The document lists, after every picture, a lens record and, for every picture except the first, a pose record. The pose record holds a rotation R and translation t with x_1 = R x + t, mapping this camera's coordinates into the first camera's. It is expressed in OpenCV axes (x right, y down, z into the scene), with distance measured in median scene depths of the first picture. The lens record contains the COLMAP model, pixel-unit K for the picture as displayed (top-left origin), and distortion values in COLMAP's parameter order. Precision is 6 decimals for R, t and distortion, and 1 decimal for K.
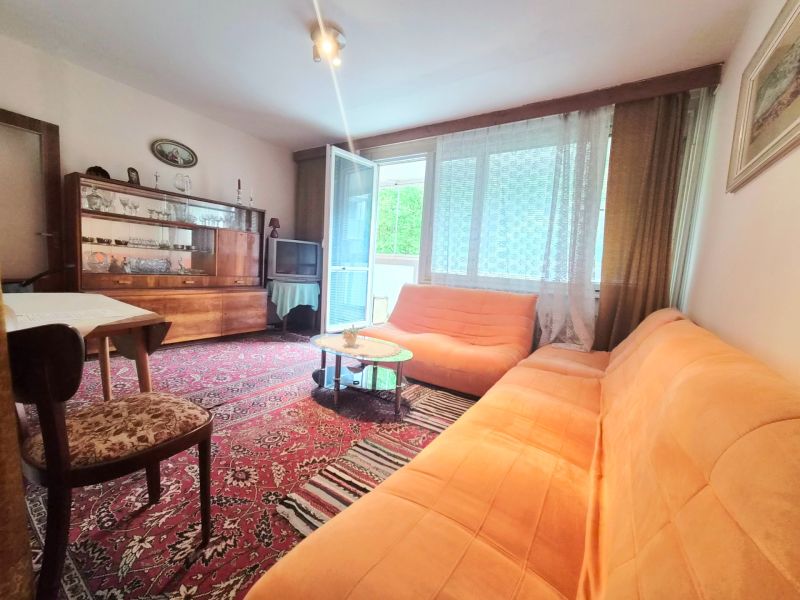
lens RADIAL K [[325.9, 0, 399.6], [0, 325.9, 301.3], [0, 0, 1]] dist [-0.000854, -0.000102]
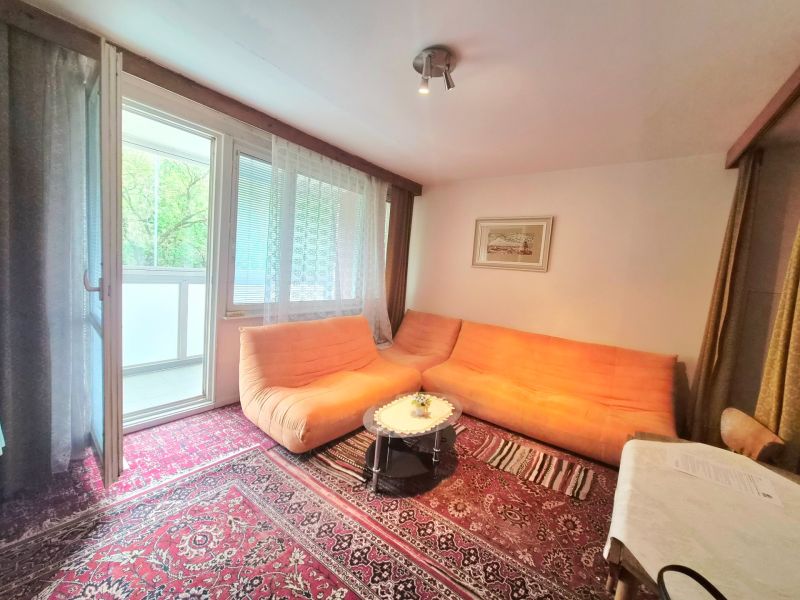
lens RADIAL K [[325.9, 0, 398.8], [0, 325.9, 297.1], [0, 0, 1]] dist [-0.000854, -0.000102]
pose [[0.062018, -0.149366, 0.986835, -1.360758], [0.032962, 0.988506, 0.147548, -0.450348], [-0.997531, 0.023377, 0.066228, 1.291791]]
